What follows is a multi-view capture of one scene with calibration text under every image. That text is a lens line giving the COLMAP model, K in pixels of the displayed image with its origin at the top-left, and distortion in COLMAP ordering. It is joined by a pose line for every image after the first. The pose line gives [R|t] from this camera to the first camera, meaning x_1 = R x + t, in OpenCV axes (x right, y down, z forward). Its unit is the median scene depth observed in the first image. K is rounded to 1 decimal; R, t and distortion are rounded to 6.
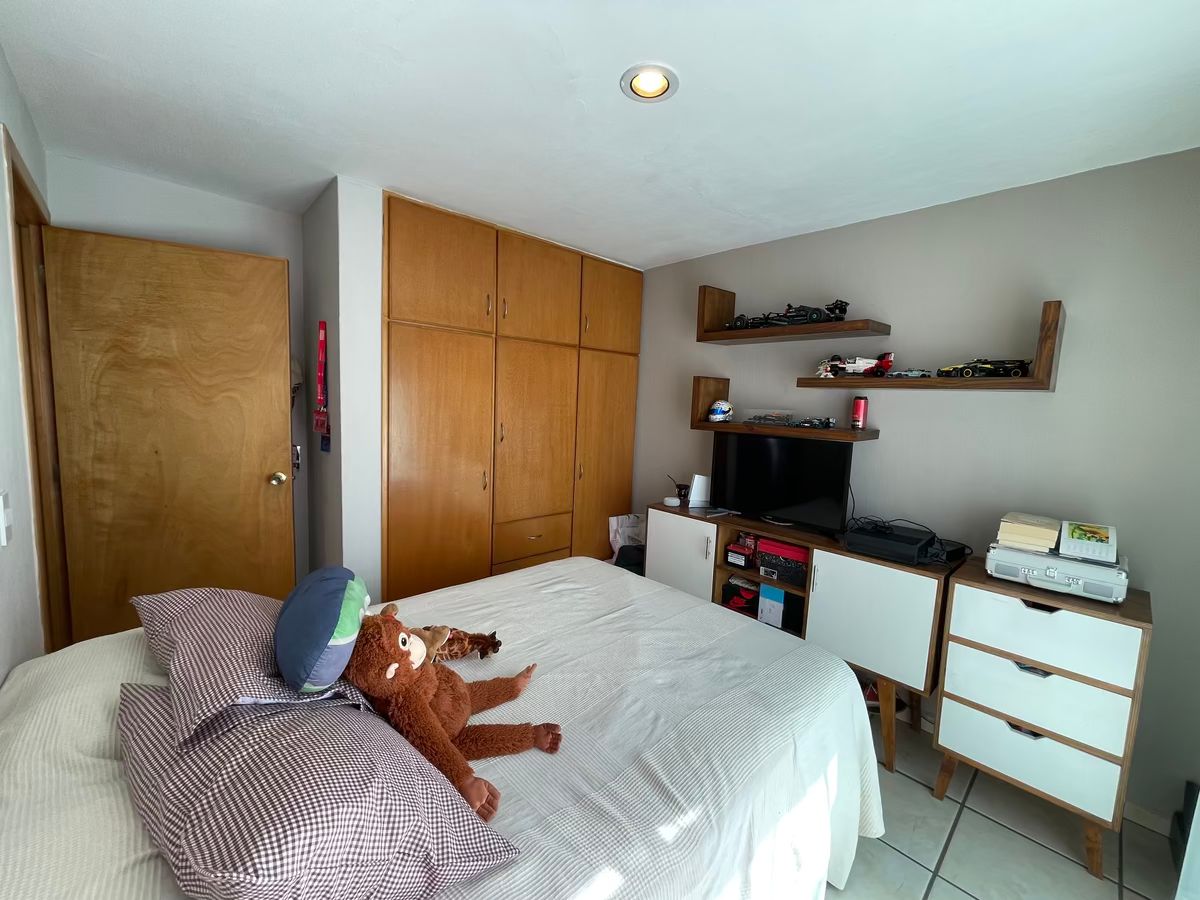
lens RADIAL K [[483.3, 0, 597.1], [0, 483.3, 454.6], [0, 0, 1]] dist [-0.000600, -0.000244]
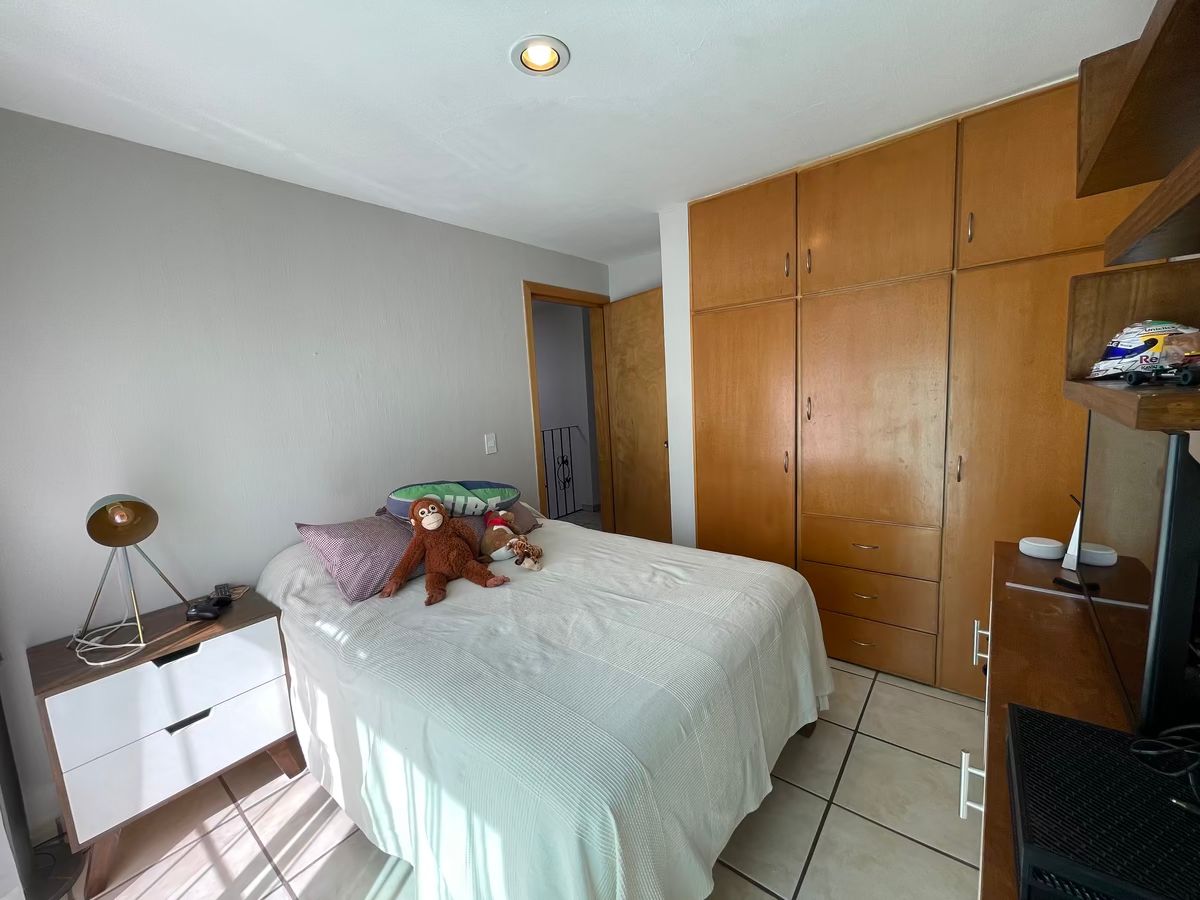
lens RADIAL K [[483.3, 0, 597.1], [0, 483.3, 454.6], [0, 0, 1]] dist [-0.000600, -0.000244]
pose [[0.135573, 0.084047, -0.987196, 0.788584], [-0.040756, 0.996025, 0.079201, -0.022550], [0.989929, 0.029497, 0.138459, 0.670873]]
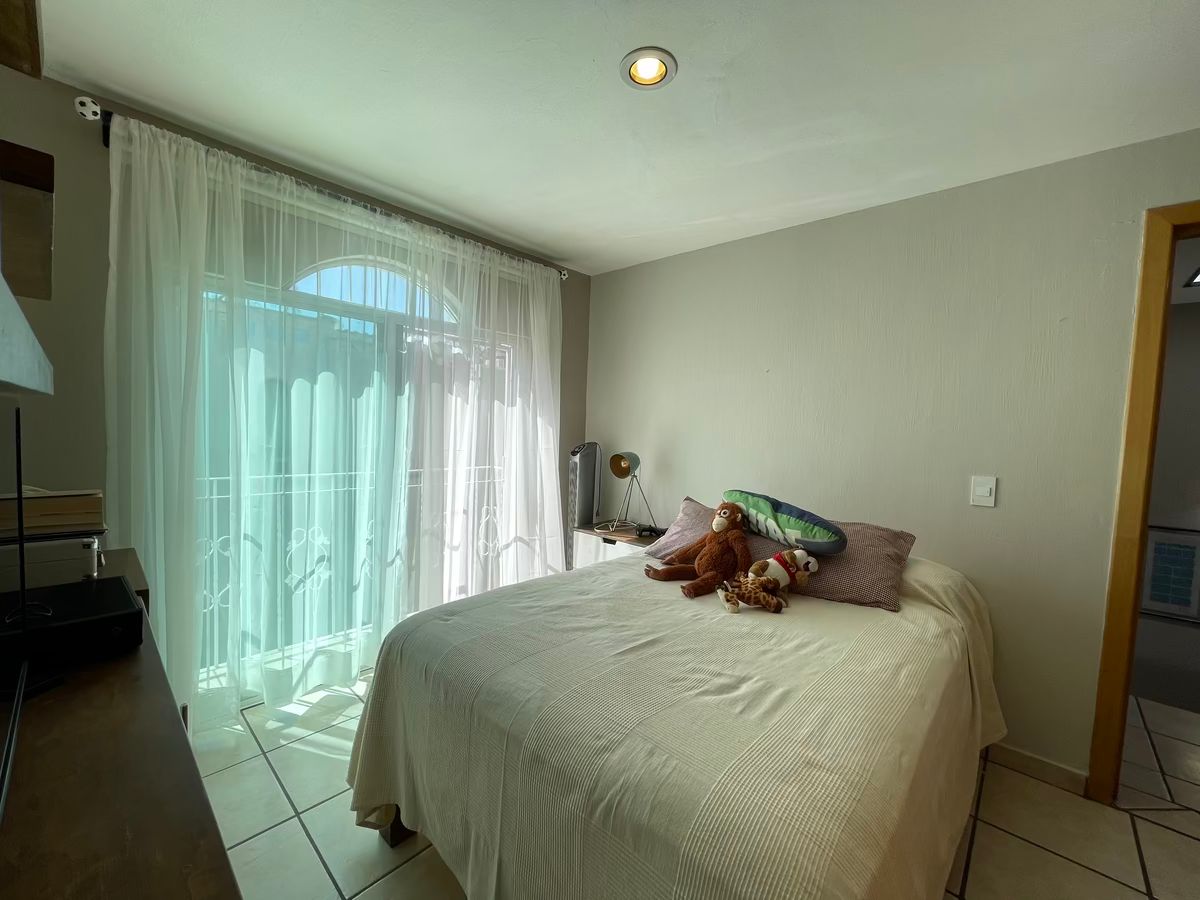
lens RADIAL K [[483.3, 0, 597.1], [0, 483.3, 454.6], [0, 0, 1]] dist [-0.000600, -0.000244]
pose [[-0.993485, -0.083499, -0.077562, 0.155518], [-0.094698, 0.983490, 0.154208, -0.074288], [0.063405, 0.160548, -0.984989, 1.429376]]
